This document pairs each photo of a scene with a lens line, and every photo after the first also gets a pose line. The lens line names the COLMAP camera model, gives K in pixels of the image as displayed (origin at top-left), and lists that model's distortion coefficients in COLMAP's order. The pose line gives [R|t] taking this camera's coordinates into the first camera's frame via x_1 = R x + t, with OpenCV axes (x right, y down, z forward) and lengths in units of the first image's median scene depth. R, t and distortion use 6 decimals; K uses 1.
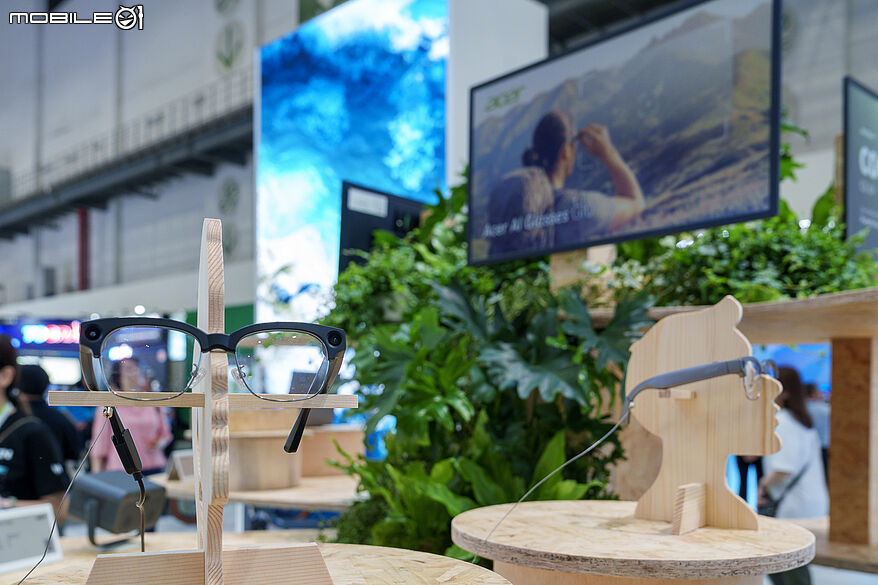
lens RADIAL K [[833.1, 0, 439.2], [0, 833.1, 391.6], [0, 0, 1]] dist [-0.008842, 0.003094]
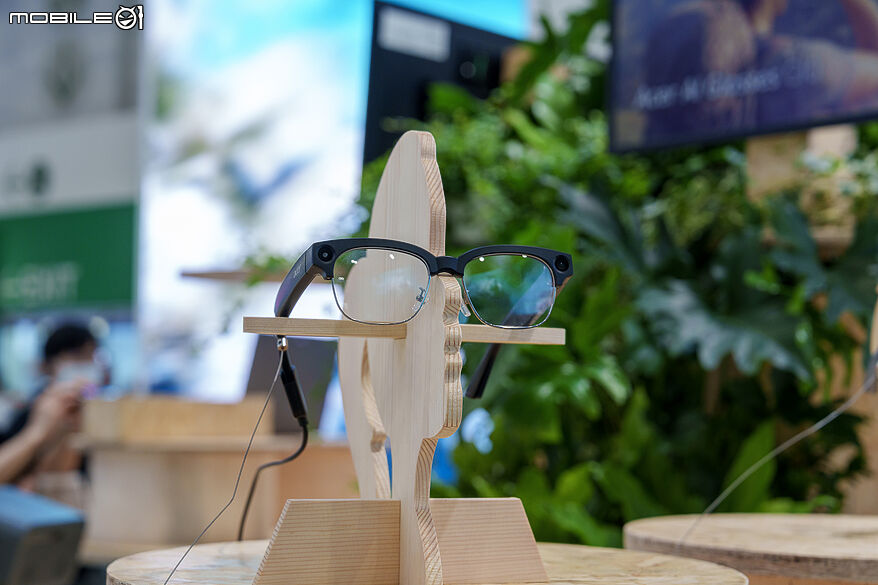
lens RADIAL K [[1798.0, 0, 439.0], [0, 1798.0, 292.5], [0, 0, 1]] dist [-0.013860, 0.300248]
pose [[0.999778, 0.015294, -0.014520, -0.077452], [-0.016092, 0.998270, -0.056553, 0.028279], [0.013630, 0.056775, 0.998294, -0.338073]]
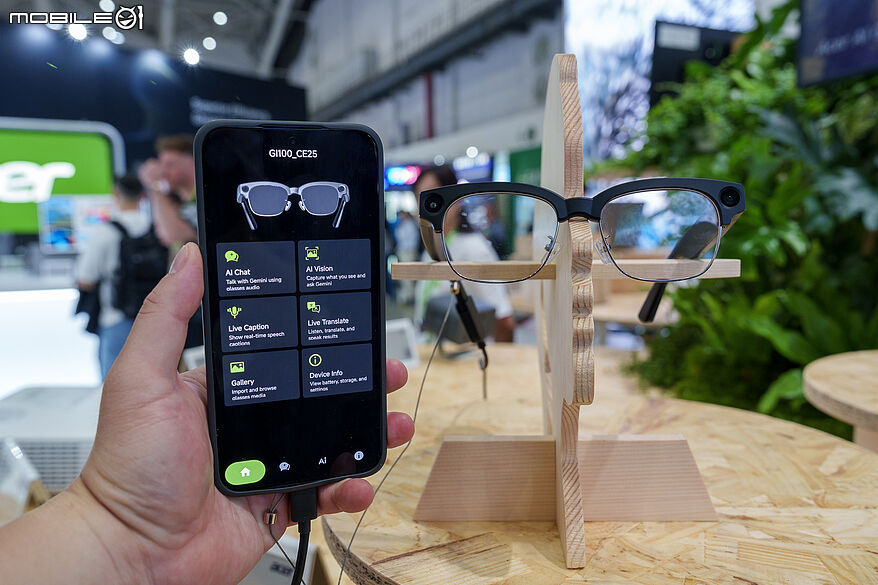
lens RADIAL K [[675.8, 0, 436.2], [0, 675.8, 298.0], [0, 0, 1]] dist [0.009832, 0.004273]
pose [[0.920675, 0.021462, -0.389740, -0.043104], [0.027251, 0.992517, 0.119029, -0.017543], [0.389378, -0.120208, 0.913200, 0.108515]]
